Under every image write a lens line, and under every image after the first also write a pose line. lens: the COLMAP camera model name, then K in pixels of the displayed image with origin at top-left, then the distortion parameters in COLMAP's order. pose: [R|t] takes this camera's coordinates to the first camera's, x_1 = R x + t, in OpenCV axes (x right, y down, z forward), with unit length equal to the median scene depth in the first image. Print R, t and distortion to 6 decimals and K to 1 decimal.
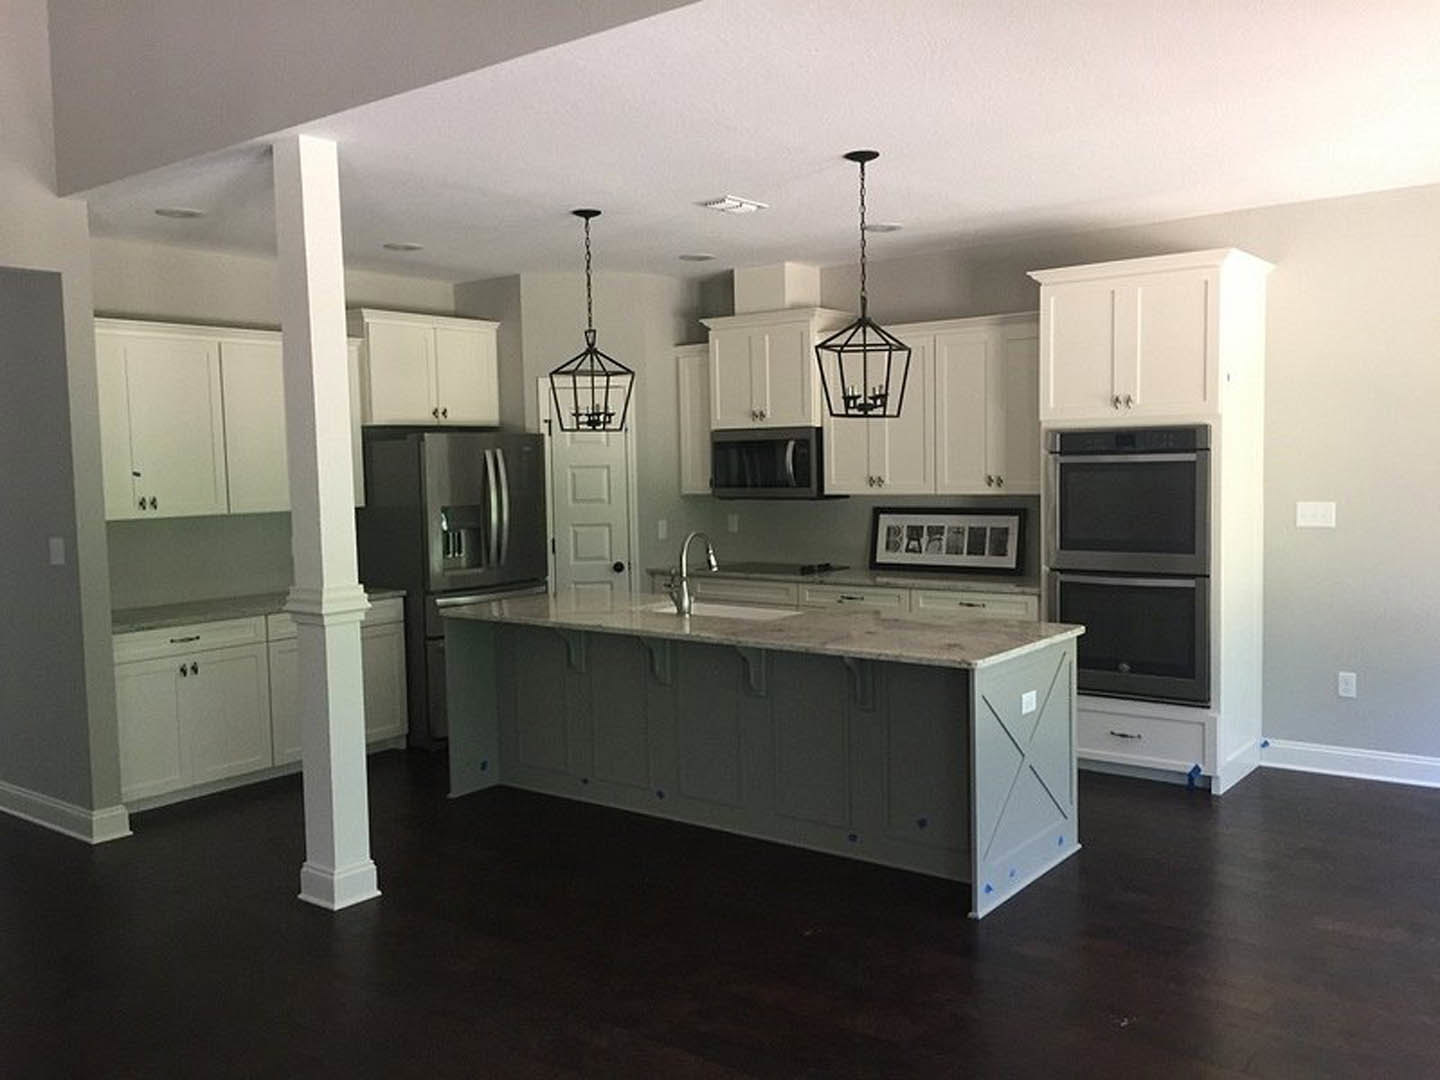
lens RADIAL K [[1212.7, 0, 741.2], [0, 1212.7, 542.3], [0, 0, 1]] dist [0.003667, 0.000941]
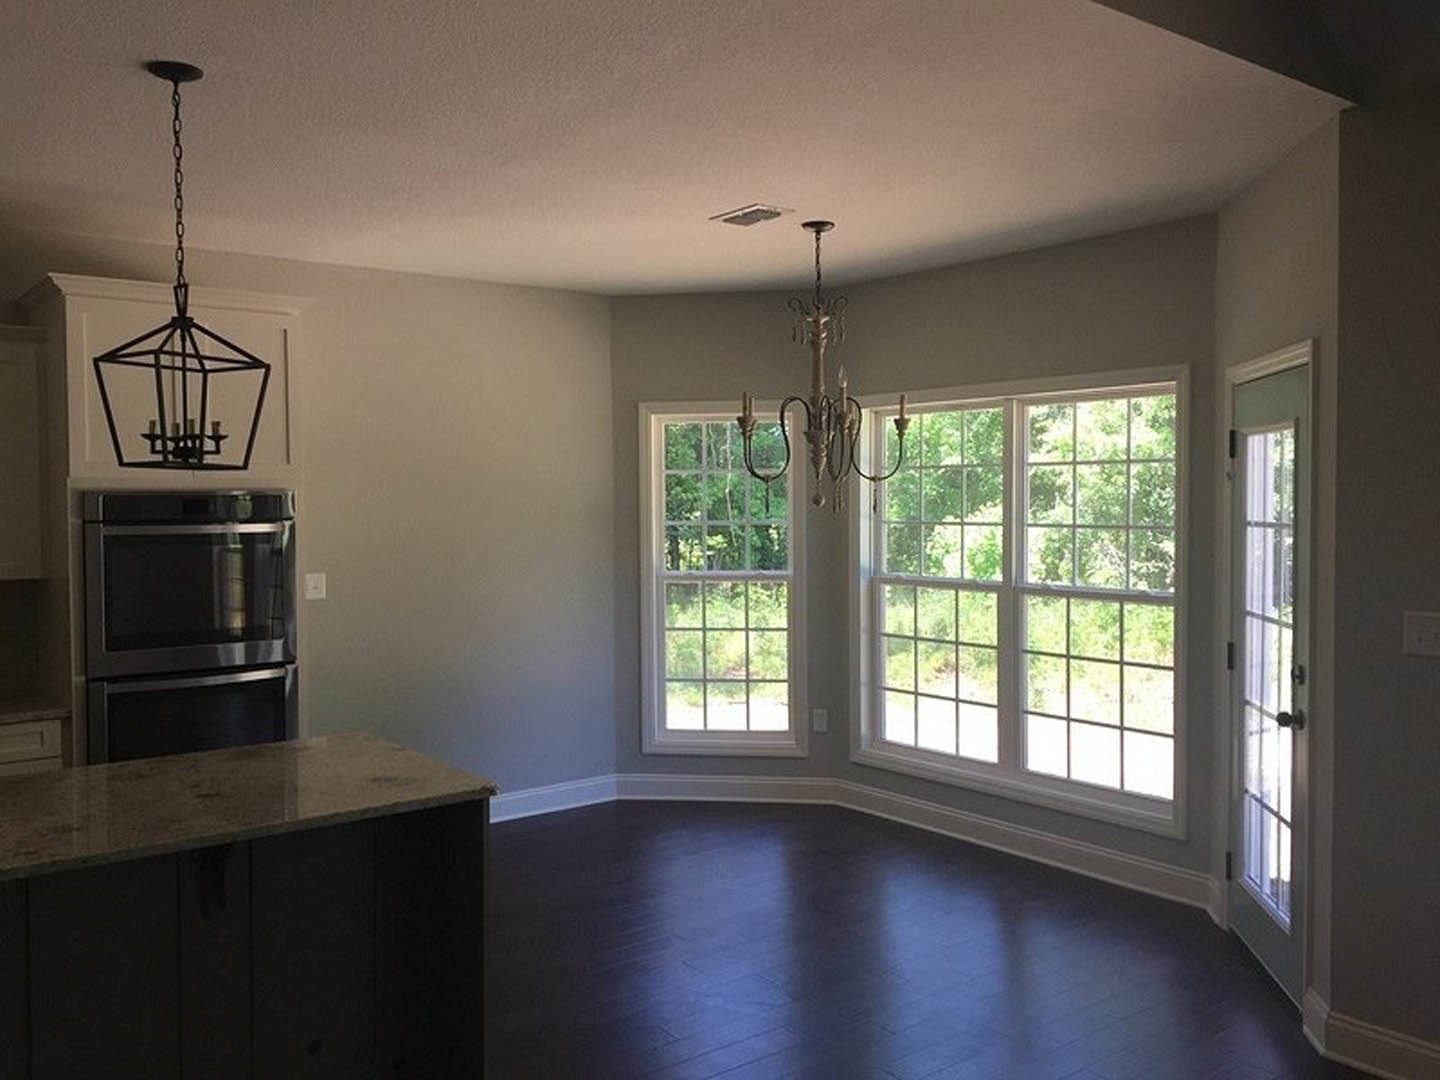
lens RADIAL K [[1212.7, 0, 741.2], [0, 1212.7, 542.3], [0, 0, 1]] dist [0.003667, 0.000941]
pose [[0.248545, -0.005444, 0.968605, -0.387812], [0.064300, 0.997871, -0.010891, -0.029459], [-0.966484, 0.064988, 0.248366, 0.461725]]
